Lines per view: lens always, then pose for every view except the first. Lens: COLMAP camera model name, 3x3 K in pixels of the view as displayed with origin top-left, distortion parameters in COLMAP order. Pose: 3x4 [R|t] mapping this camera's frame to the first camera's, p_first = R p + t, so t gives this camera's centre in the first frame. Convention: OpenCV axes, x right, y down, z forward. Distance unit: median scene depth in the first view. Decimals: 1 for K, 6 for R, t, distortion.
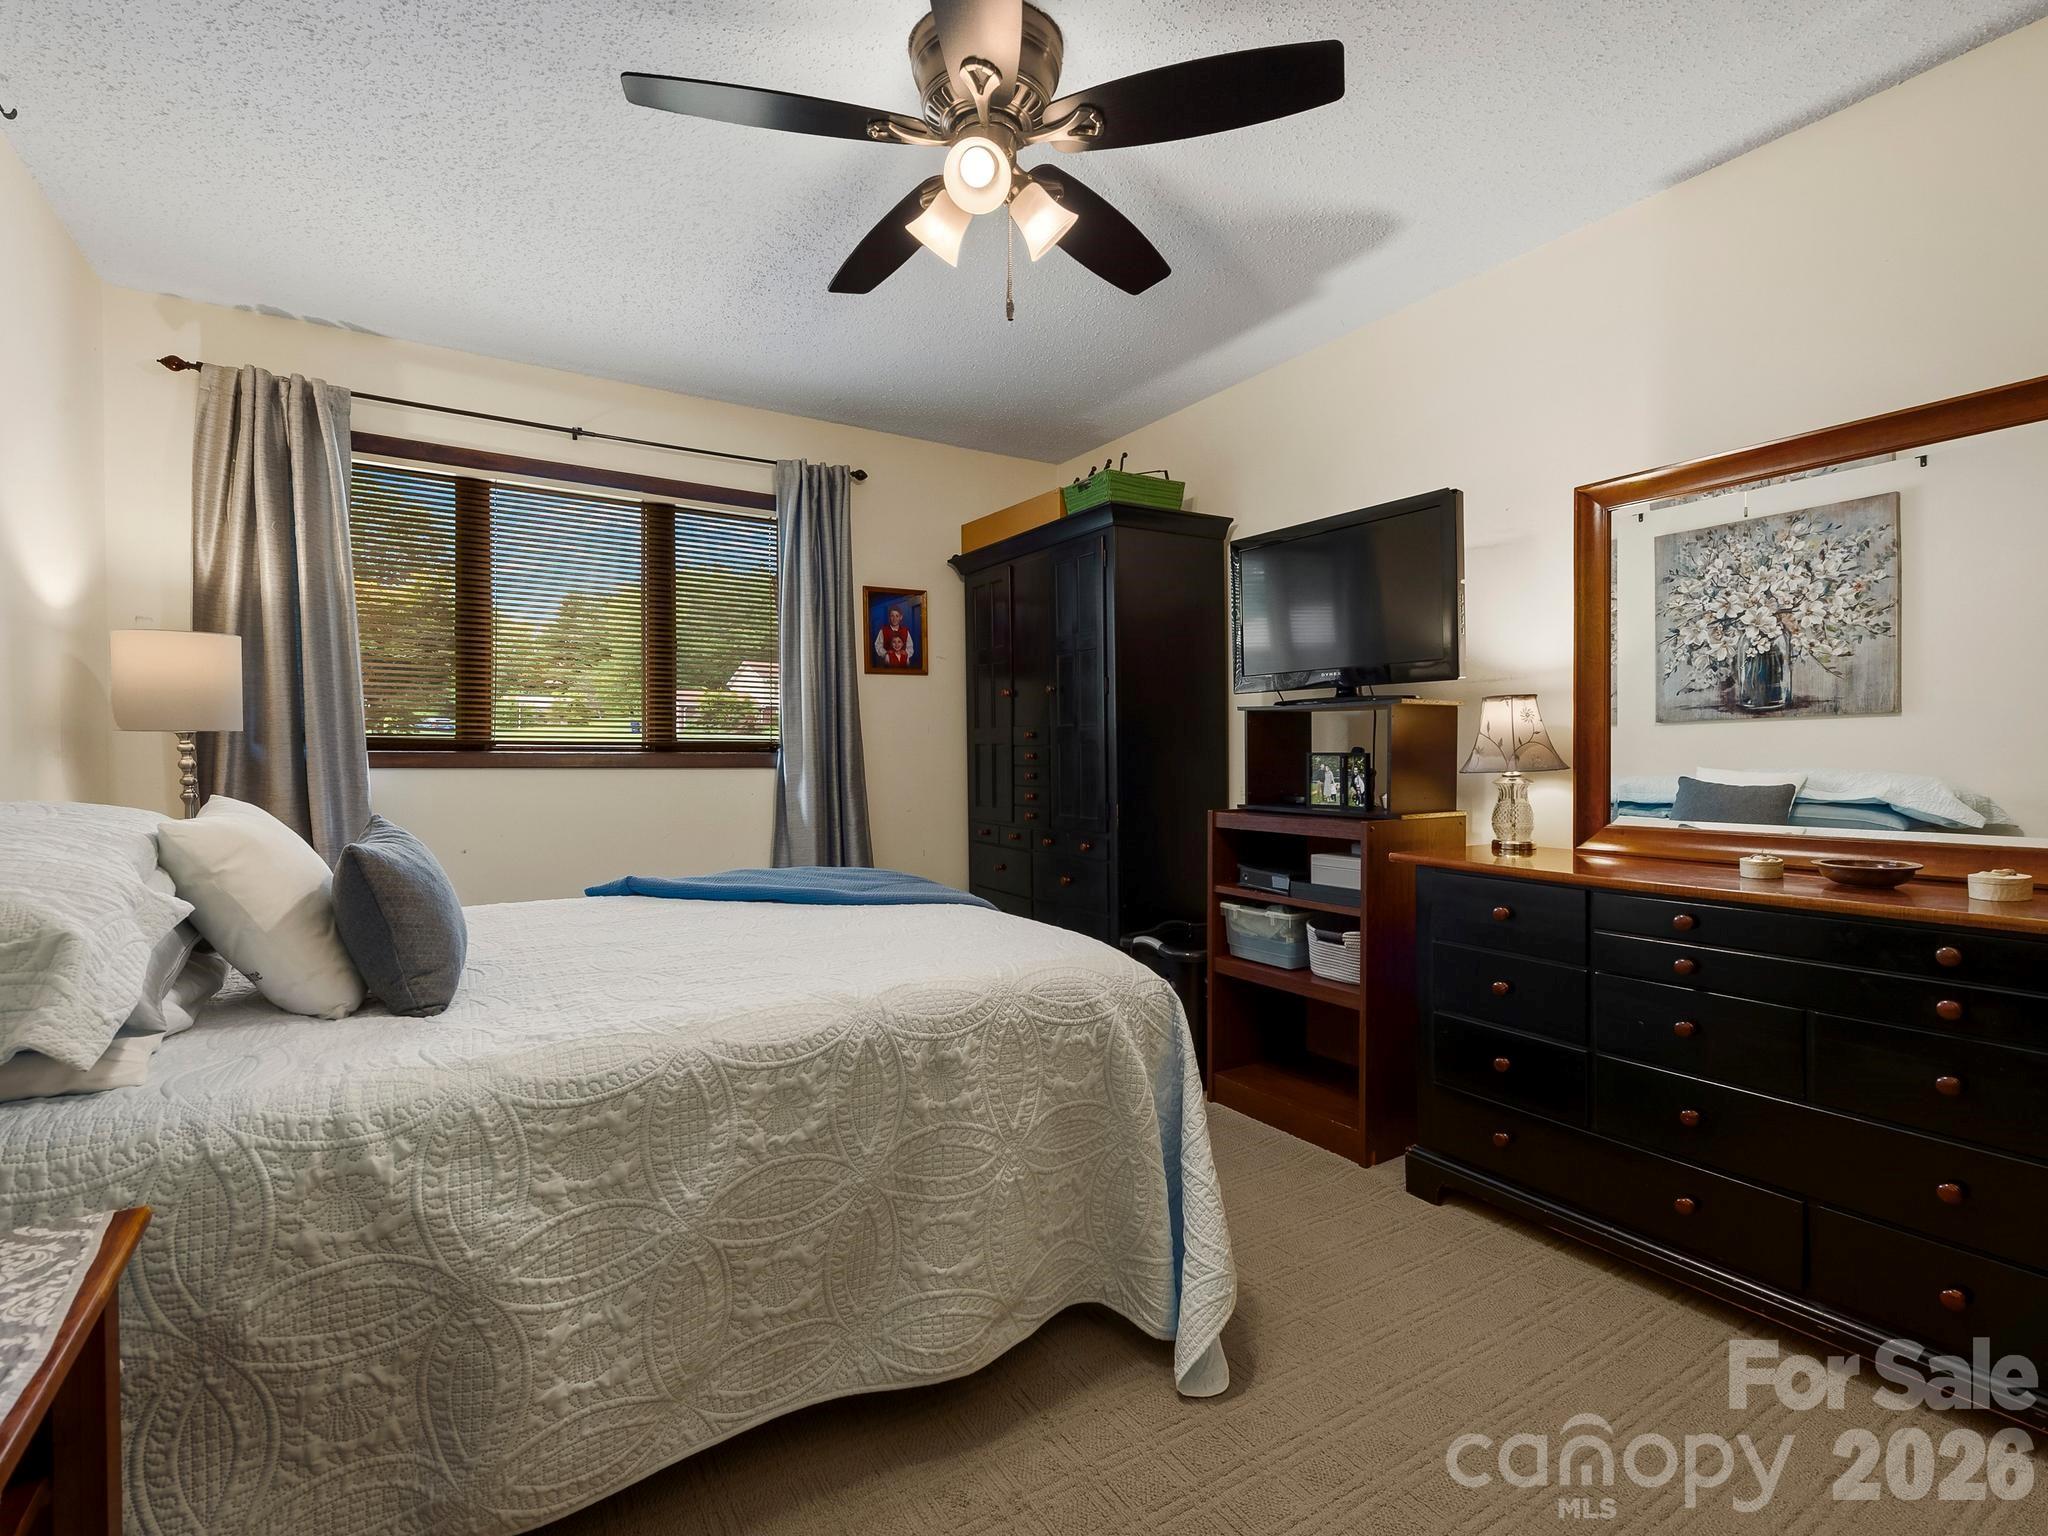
lens RADIAL K [[961.7, 0, 1004.9], [0, 961.7, 761.1], [0, 0, 1]] dist [0.019708, -0.007407]
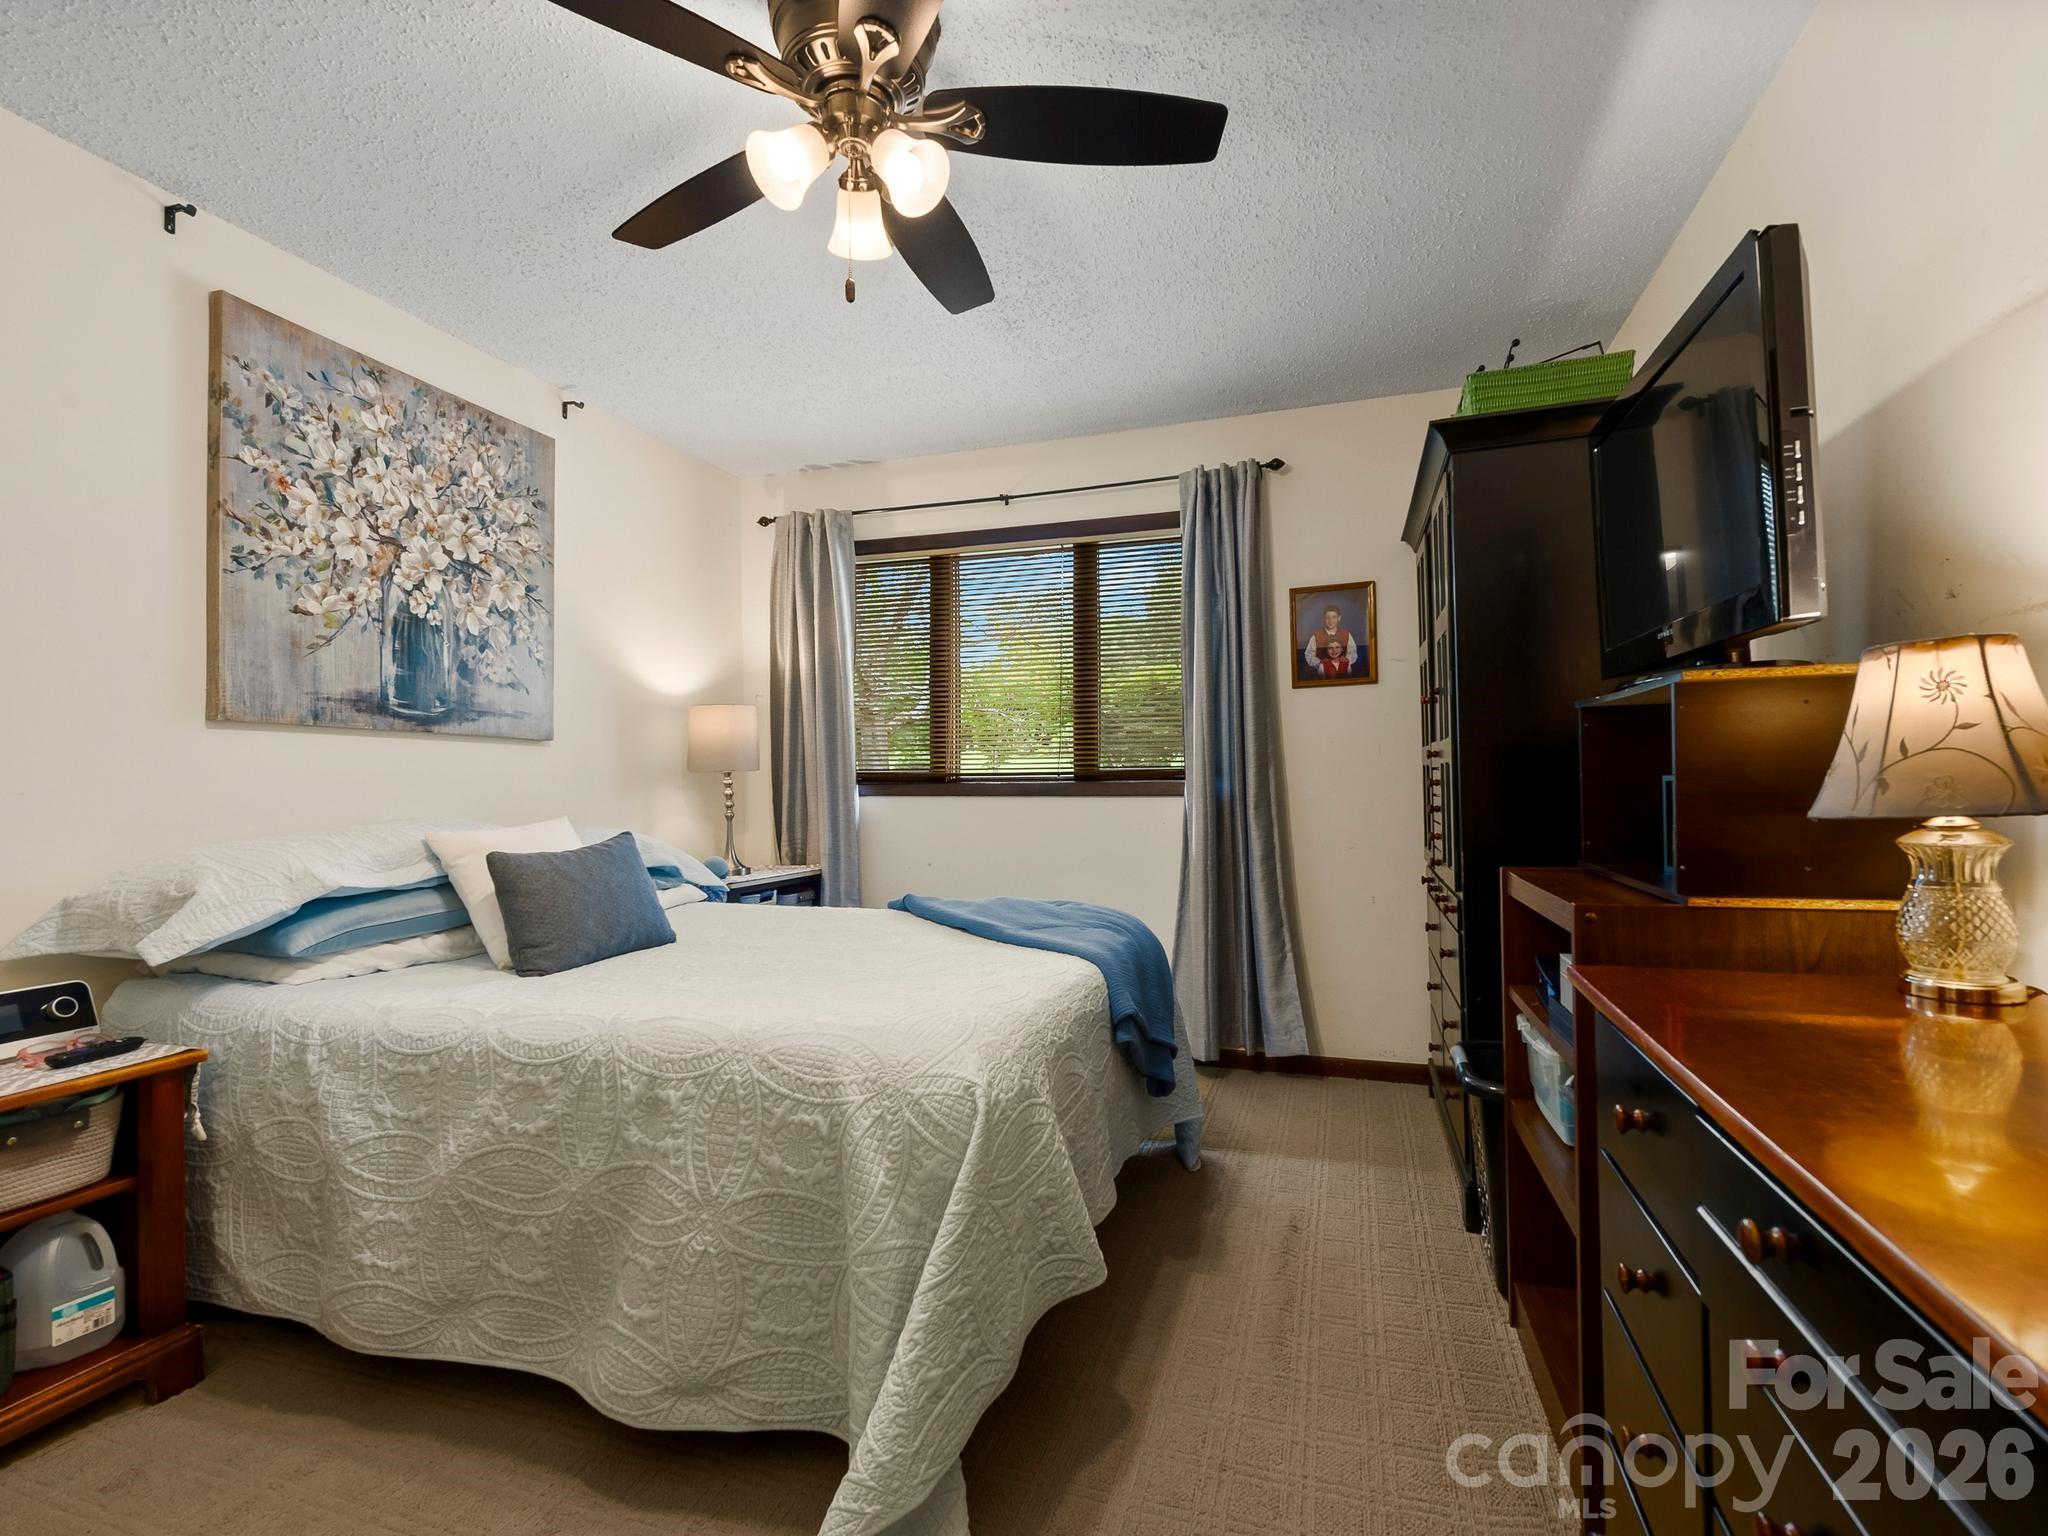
lens RADIAL K [[961.7, 0, 1025.4], [0, 961.7, 777.5], [0, 0, 1]] dist [0.019708, -0.007407]
pose [[0.648958, -0.010908, -0.760746, 0.854832], [0.005331, 0.999938, -0.009790, -0.006890], [0.760805, 0.002298, 0.648976, 0.587435]]
